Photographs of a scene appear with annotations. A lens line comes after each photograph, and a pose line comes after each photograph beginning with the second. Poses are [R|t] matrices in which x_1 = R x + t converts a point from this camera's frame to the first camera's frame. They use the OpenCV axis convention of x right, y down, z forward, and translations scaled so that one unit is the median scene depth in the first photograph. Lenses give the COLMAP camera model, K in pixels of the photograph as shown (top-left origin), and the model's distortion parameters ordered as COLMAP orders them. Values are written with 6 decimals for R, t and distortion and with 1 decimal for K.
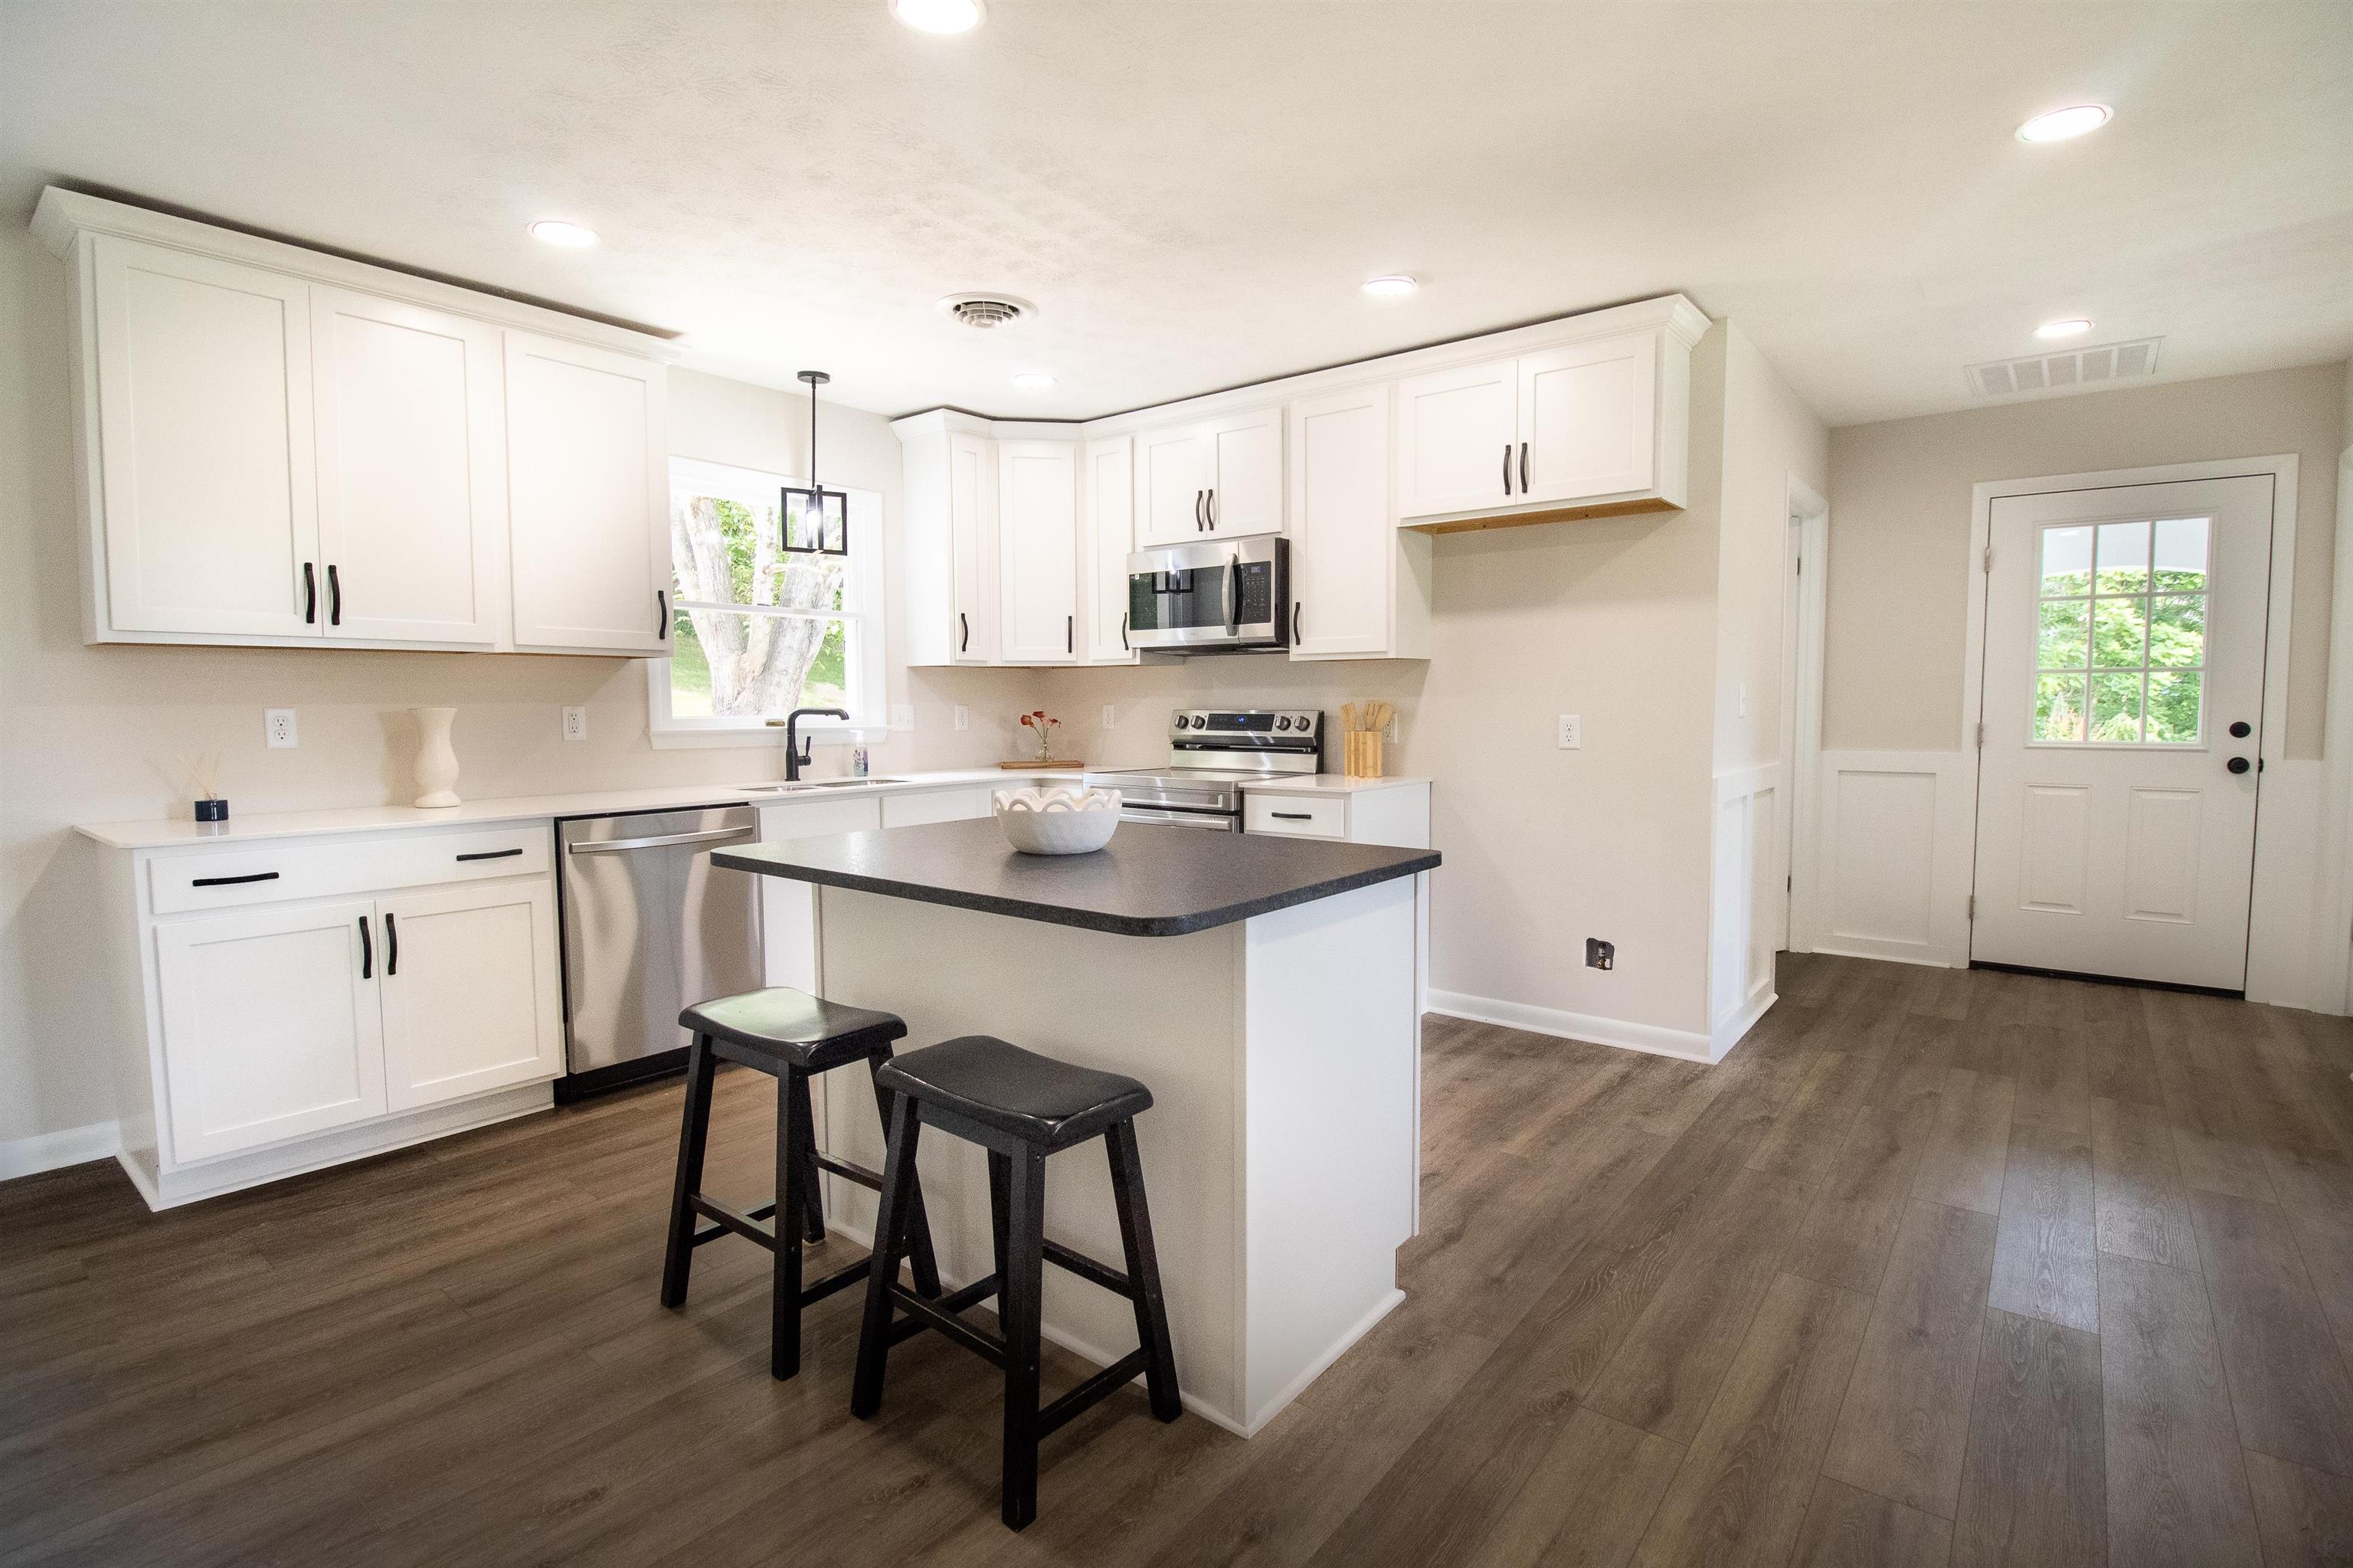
lens RADIAL K [[1118.4, 0, 1198.0], [0, 1118.4, 775.5], [0, 0, 1]] dist [-0.015916, -0.000599]
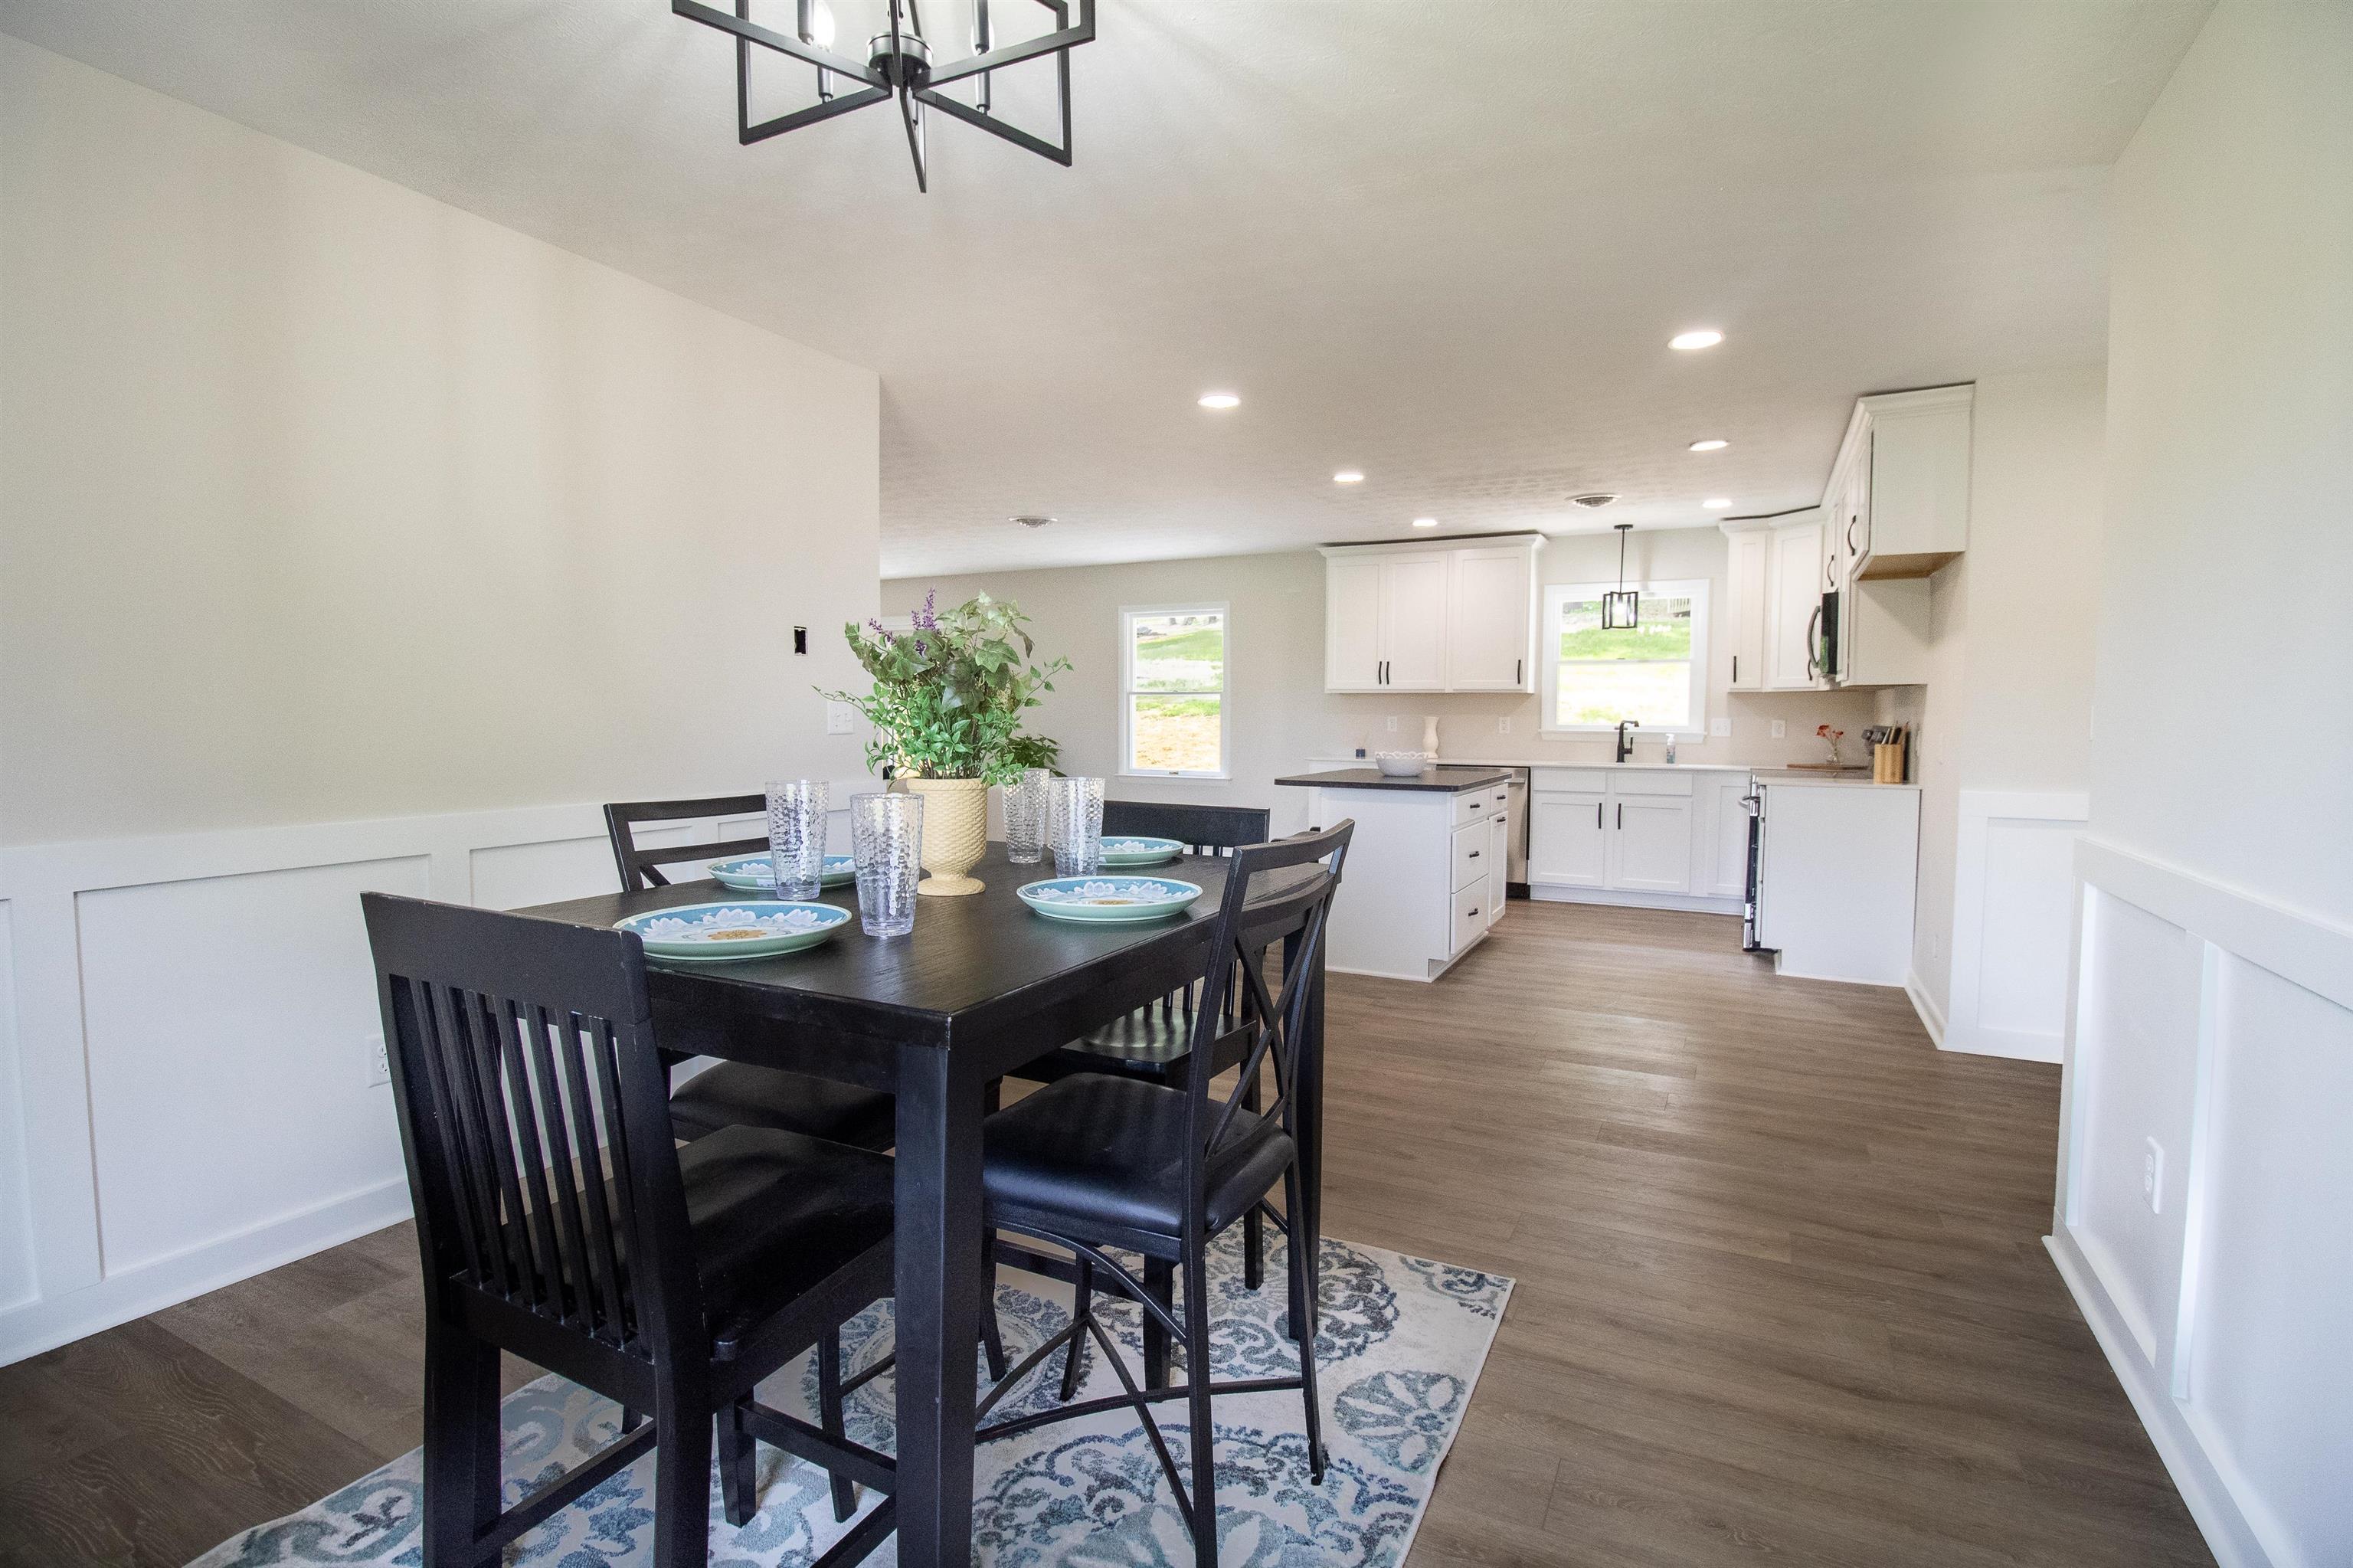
lens RADIAL K [[1117.1, 0, 1174.2], [0, 1117.1, 776.8], [0, 0, 1]] dist [-0.012645, -0.001116]
pose [[0.180476, 0.061886, -0.981631, 1.215453], [-0.070310, 0.996277, 0.049882, -0.010897], [0.981063, 0.060016, 0.184155, 0.029699]]
